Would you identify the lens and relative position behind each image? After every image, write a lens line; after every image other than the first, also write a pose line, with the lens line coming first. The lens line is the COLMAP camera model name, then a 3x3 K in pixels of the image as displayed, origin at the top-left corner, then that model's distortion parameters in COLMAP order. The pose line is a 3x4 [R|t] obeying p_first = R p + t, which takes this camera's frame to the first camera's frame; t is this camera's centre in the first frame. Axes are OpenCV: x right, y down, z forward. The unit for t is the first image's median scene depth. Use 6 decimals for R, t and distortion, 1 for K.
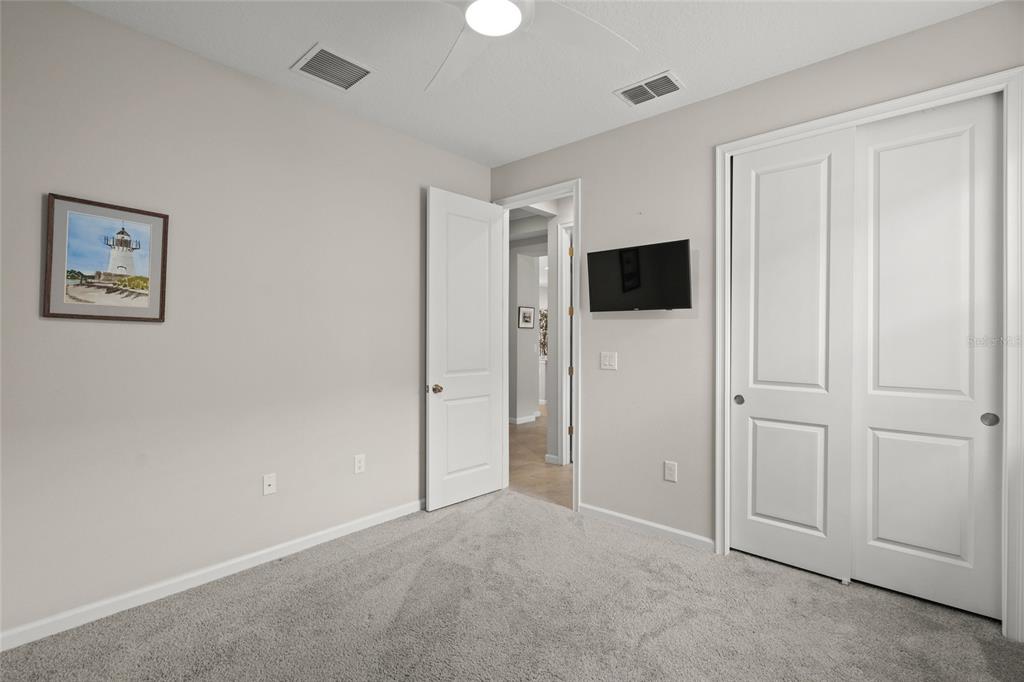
lens RADIAL K [[468.1, 0, 505.6], [0, 468.1, 341.7], [0, 0, 1]] dist [-0.007926, 0.004678]
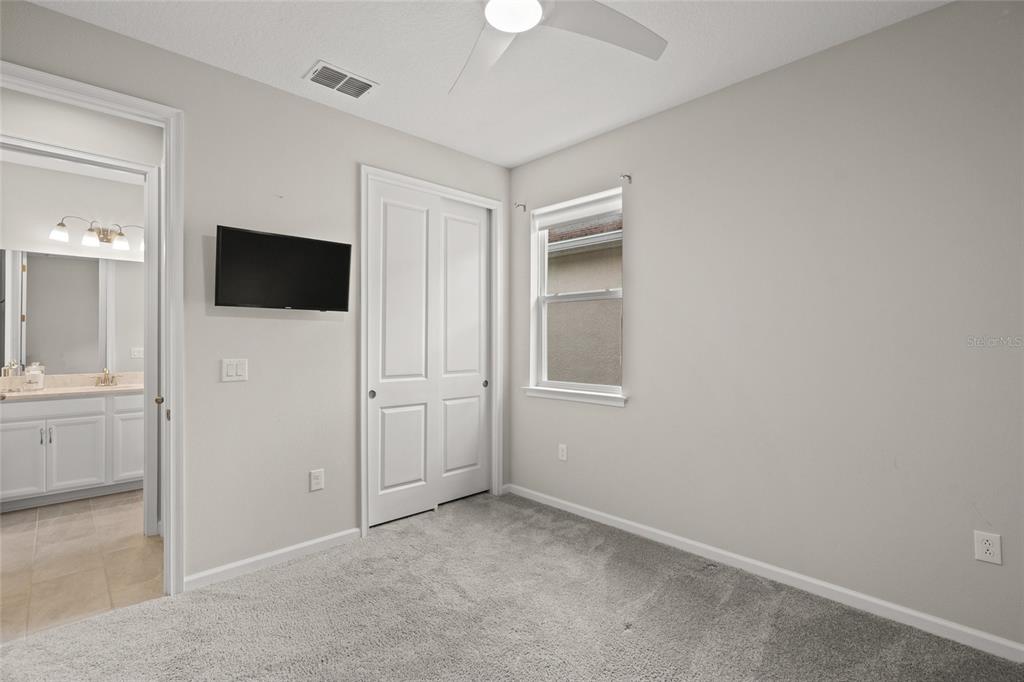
lens RADIAL K [[468.1, 0, 510.2], [0, 468.1, 344.6], [0, 0, 1]] dist [-0.007926, 0.004678]
pose [[0.083444, -0.011003, 0.996452, -0.668866], [0.011915, 0.999879, 0.010043, -0.005037], [-0.996441, 0.011035, 0.083565, 0.621108]]
